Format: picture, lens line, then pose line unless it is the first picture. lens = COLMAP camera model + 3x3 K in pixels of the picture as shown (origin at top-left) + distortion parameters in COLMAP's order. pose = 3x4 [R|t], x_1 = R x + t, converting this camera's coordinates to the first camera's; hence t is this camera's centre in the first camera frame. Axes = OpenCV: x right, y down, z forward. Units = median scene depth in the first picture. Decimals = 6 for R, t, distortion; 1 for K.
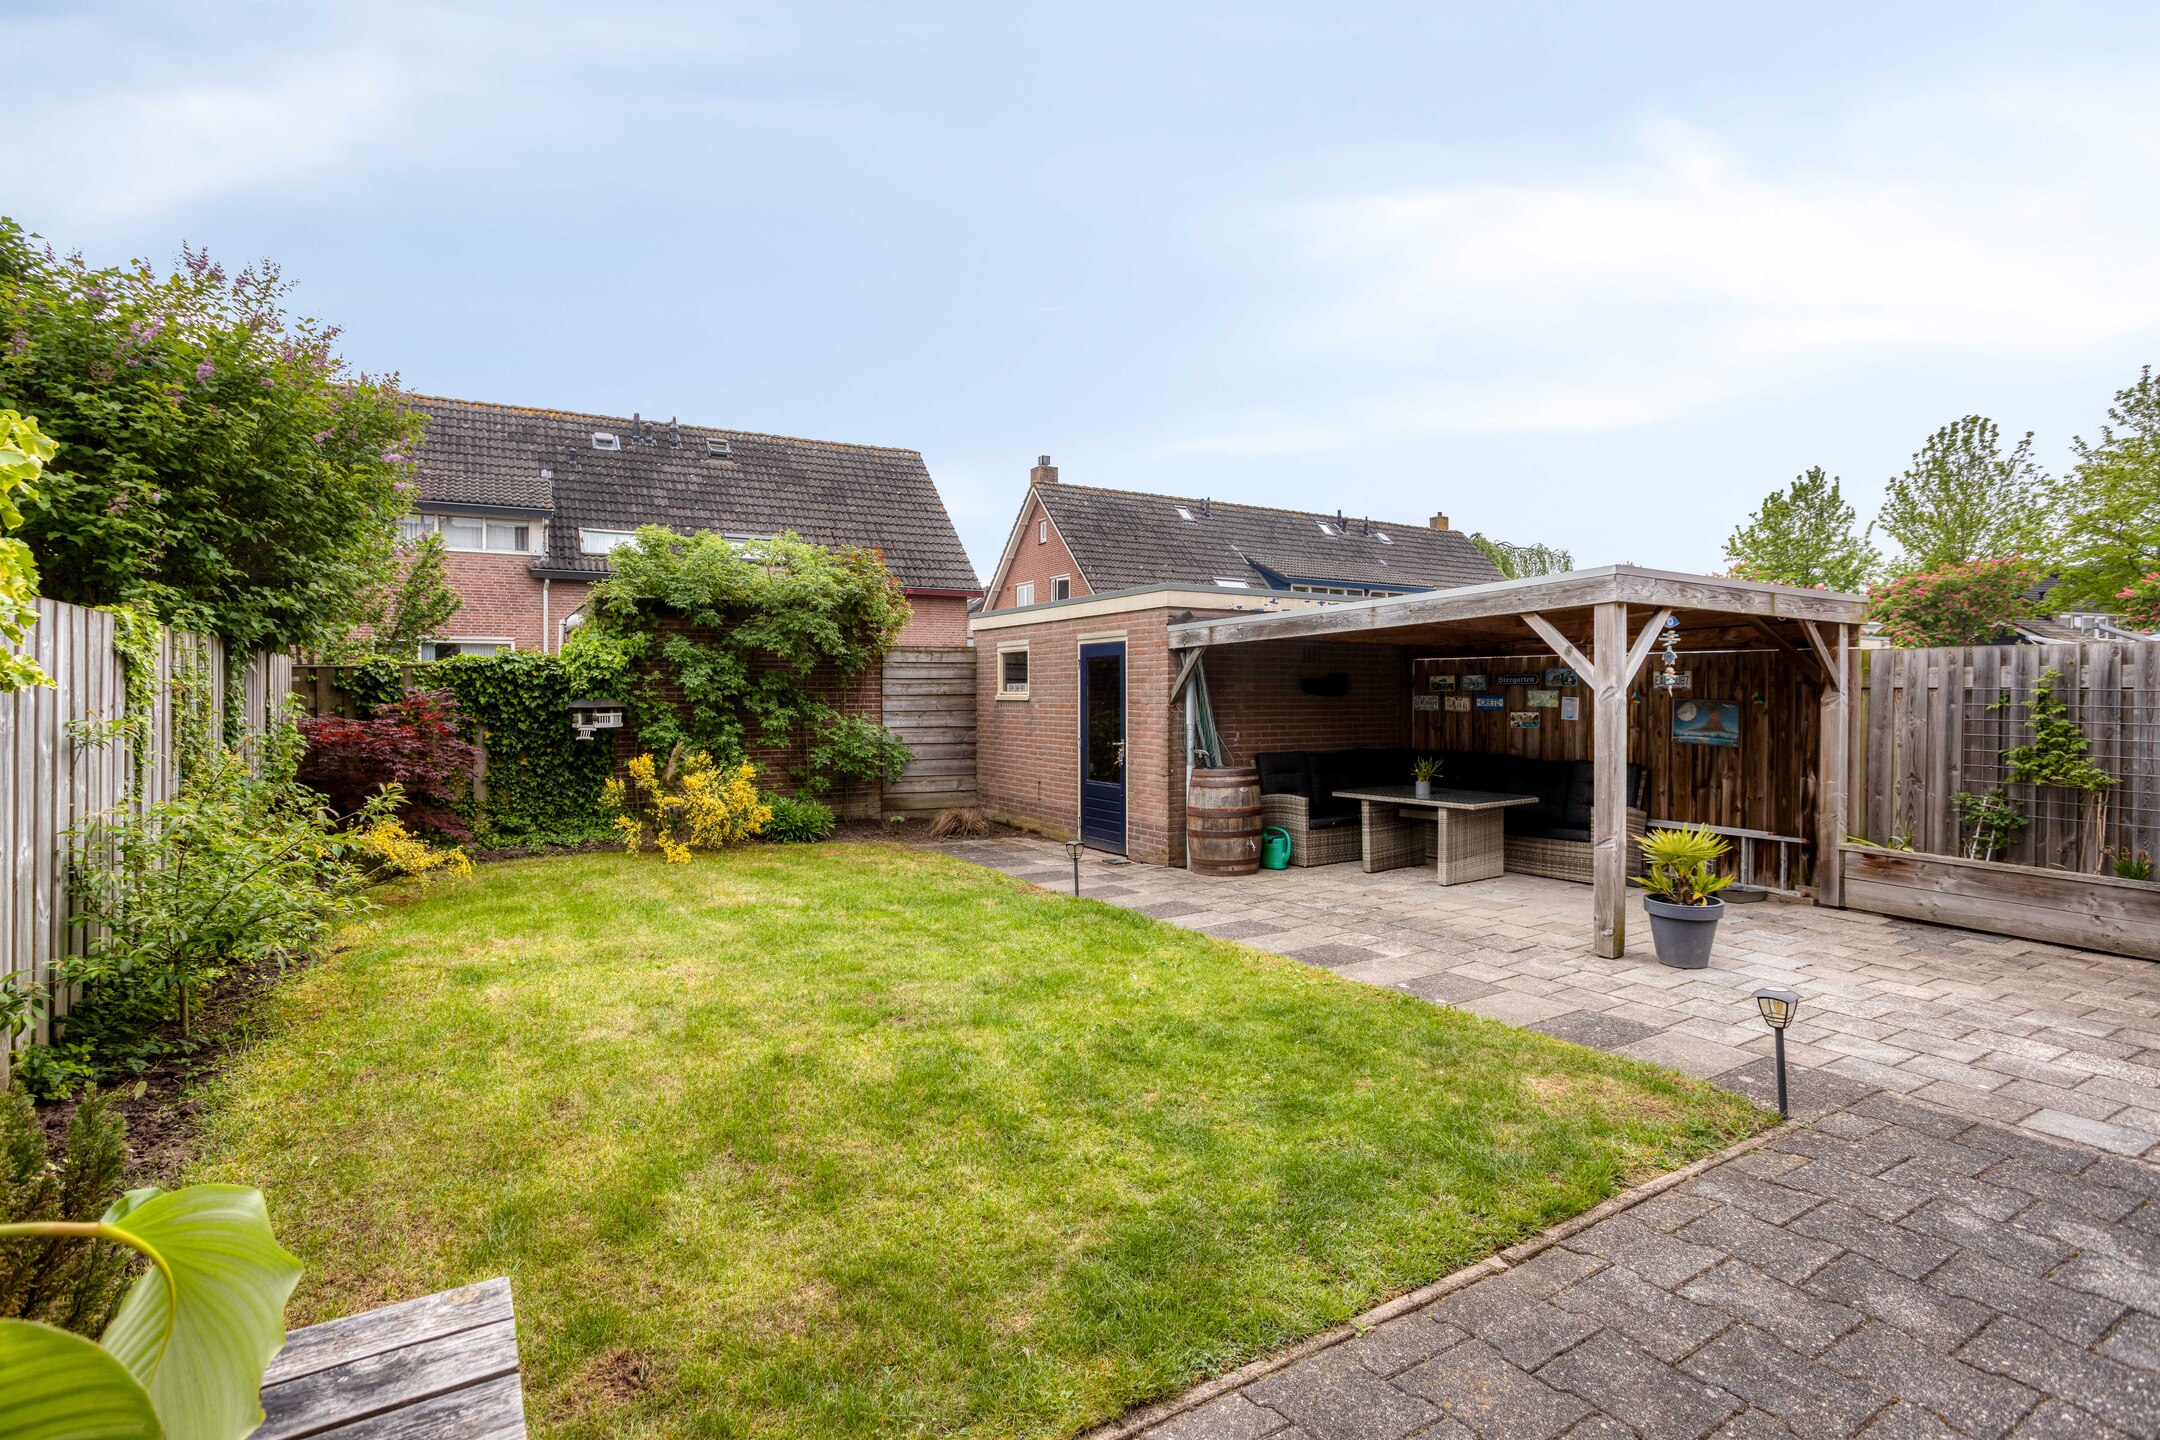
lens RADIAL K [[1040.8, 0, 1059.7], [0, 1040.8, 692.6], [0, 0, 1]] dist [-0.046309, 0.025348]
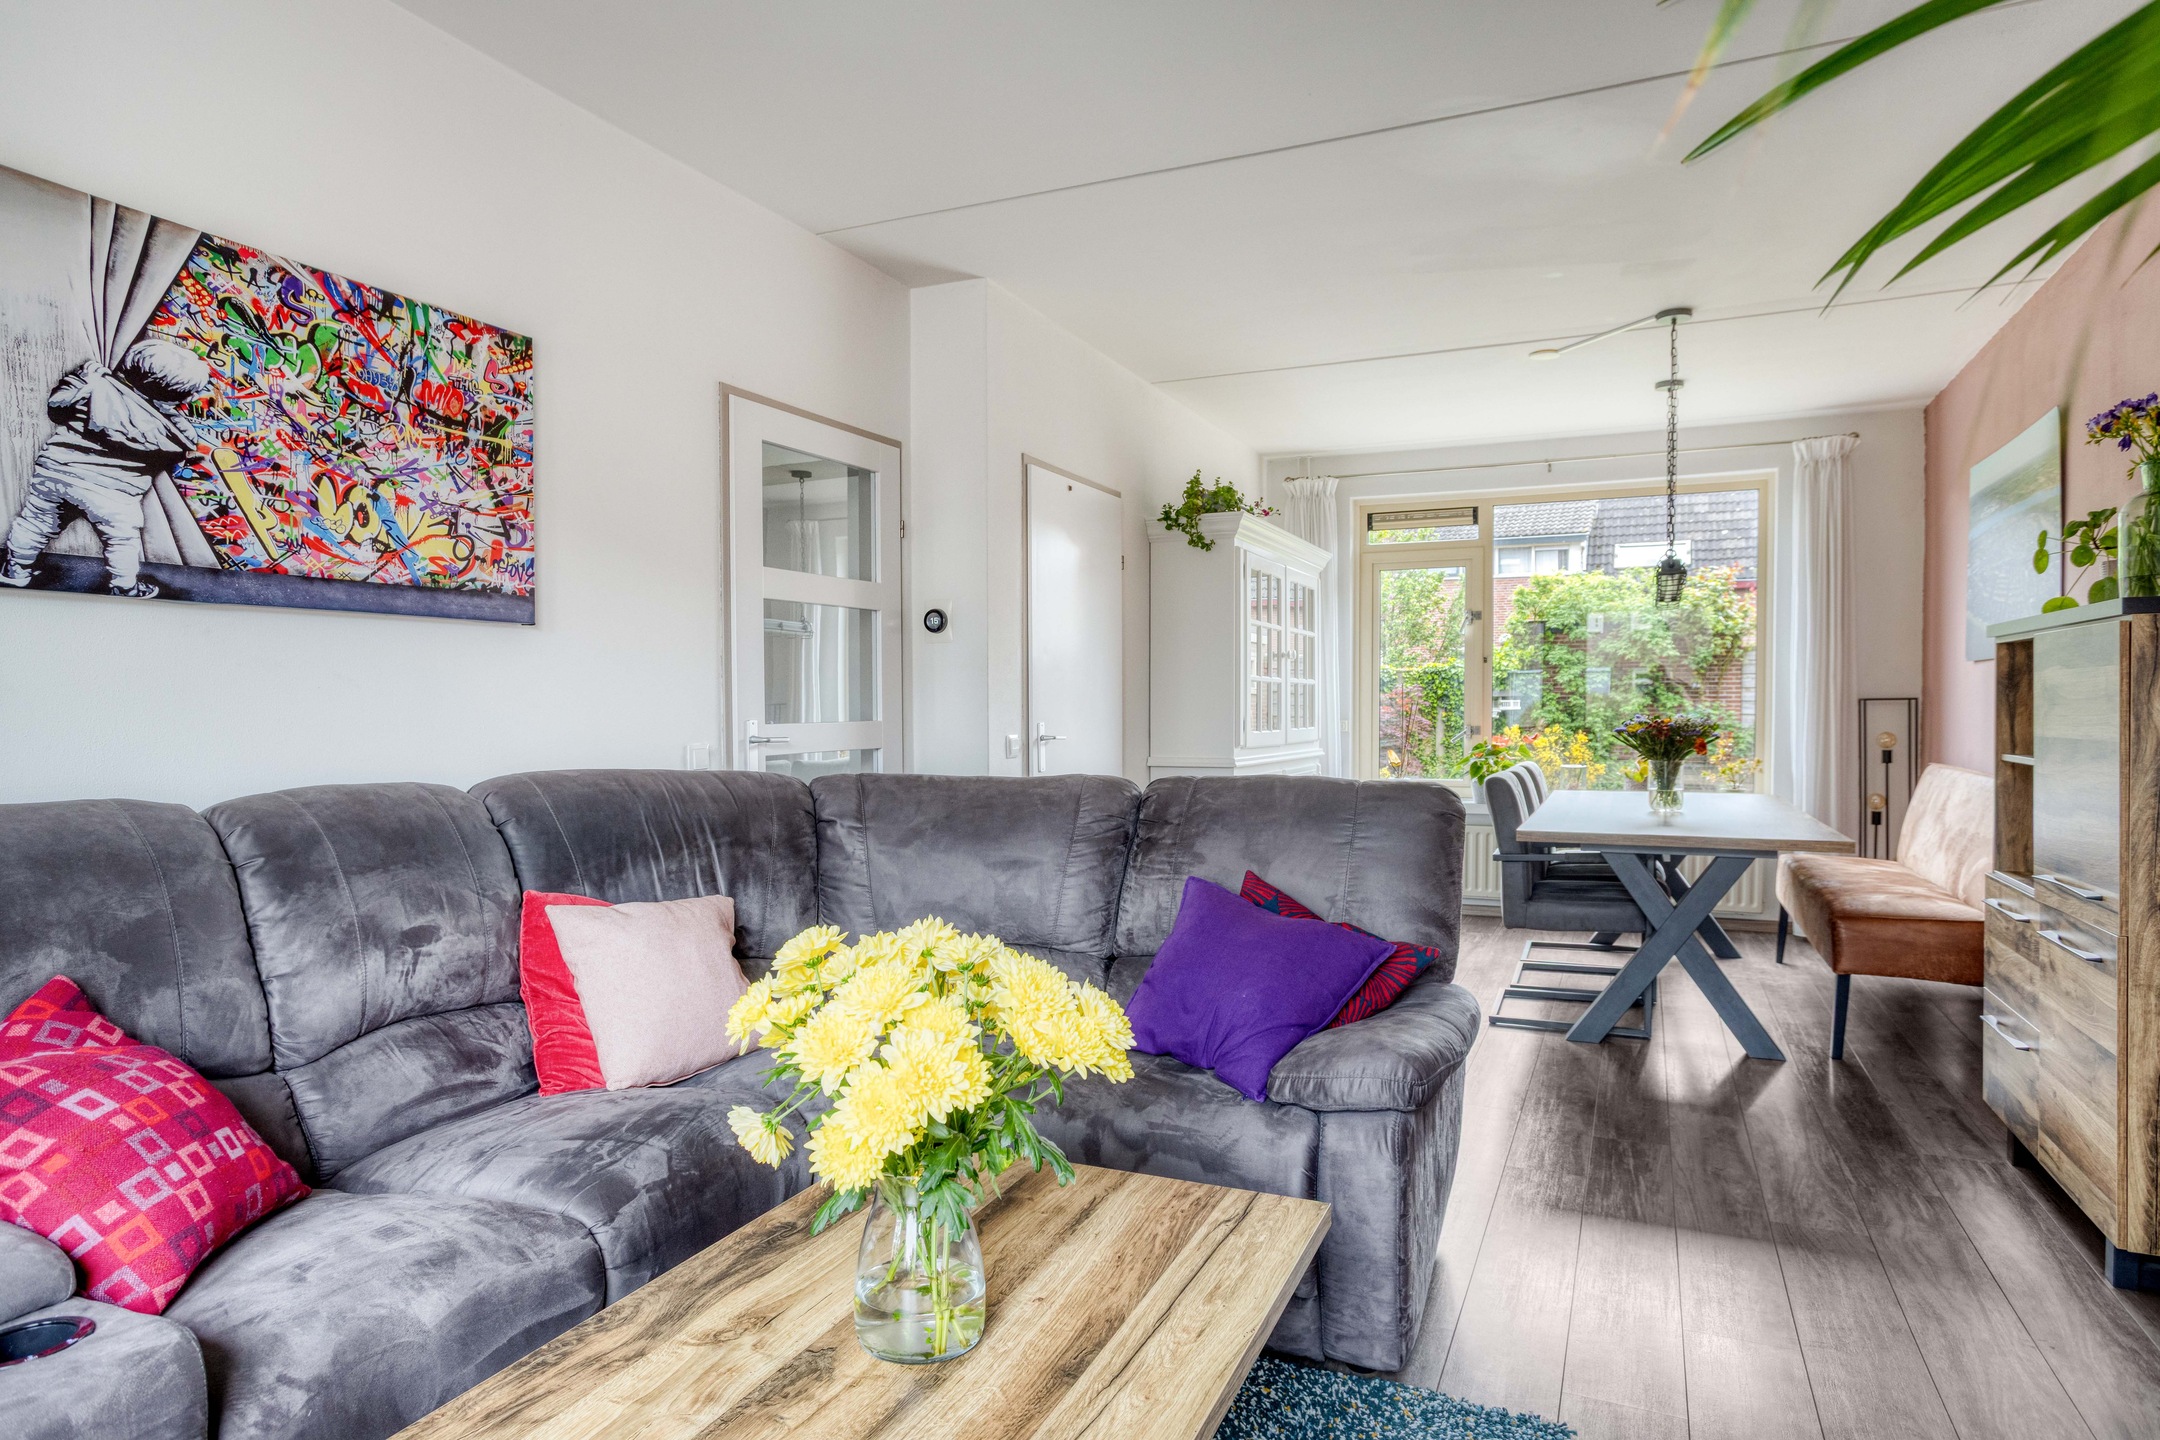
lens RADIAL K [[1247.4, 0, 1080.0], [0, 1247.4, 720.0], [0, 0, 1]] dist [0.001455, 0.000928]
pose [[0.570283, 0.008688, -0.821403, 0.761168], [0.002353, 0.999923, 0.012210, 0.027587], [0.821445, -0.008896, 0.570218, -0.598411]]
